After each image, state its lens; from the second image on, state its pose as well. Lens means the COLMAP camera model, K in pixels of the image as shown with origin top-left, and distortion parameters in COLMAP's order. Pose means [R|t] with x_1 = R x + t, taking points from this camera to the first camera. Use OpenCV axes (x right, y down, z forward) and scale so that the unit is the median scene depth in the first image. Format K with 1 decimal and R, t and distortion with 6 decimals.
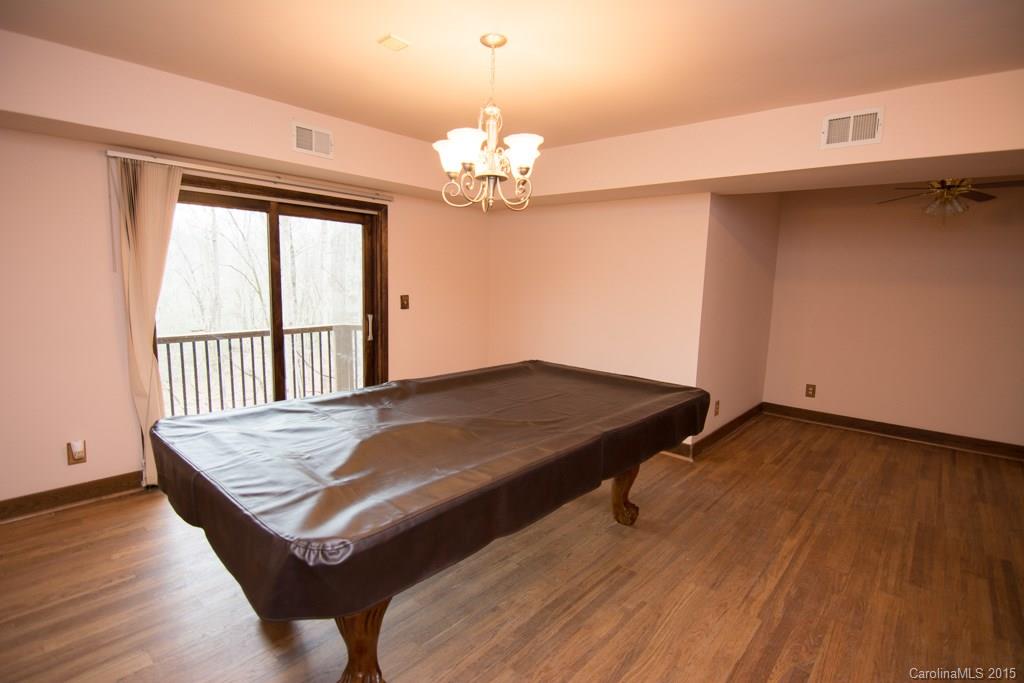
lens RADIAL K [[492.3, 0, 512.0], [0, 492.3, 341.5], [0, 0, 1]] dist [0.001763, -0.016505]
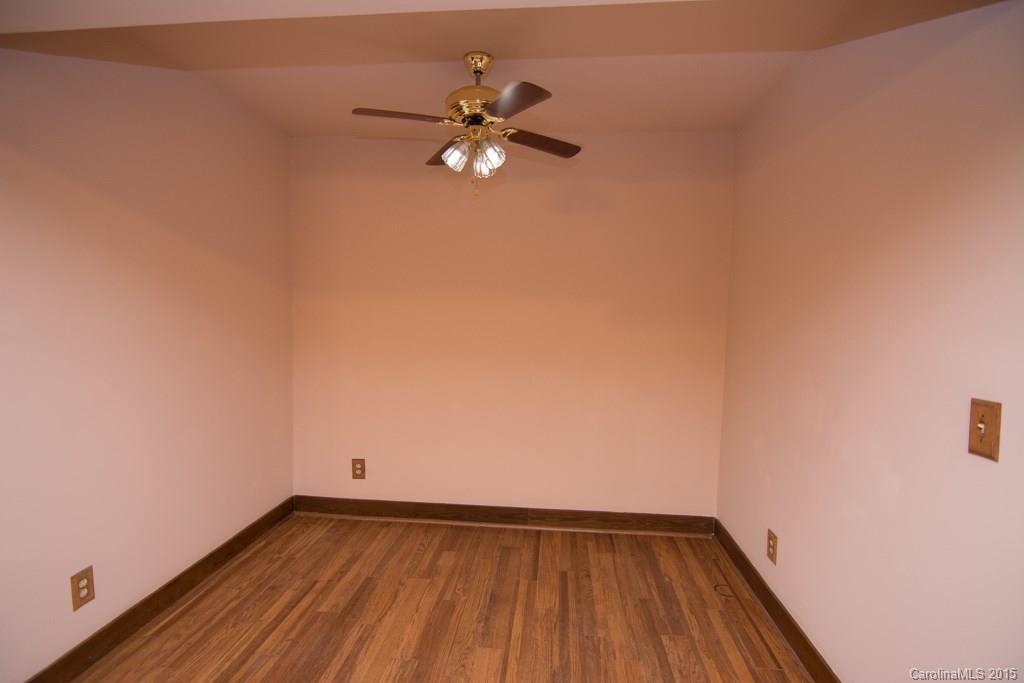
lens RADIAL K [[492.3, 0, 512.0], [0, 492.3, 341.5], [0, 0, 1]] dist [0.001763, -0.016505]
pose [[0.805370, -0.047320, 0.590881, 0.437665], [0.077041, 0.996710, -0.025186, -0.032858], [-0.587745, 0.065806, 0.806366, 0.402027]]
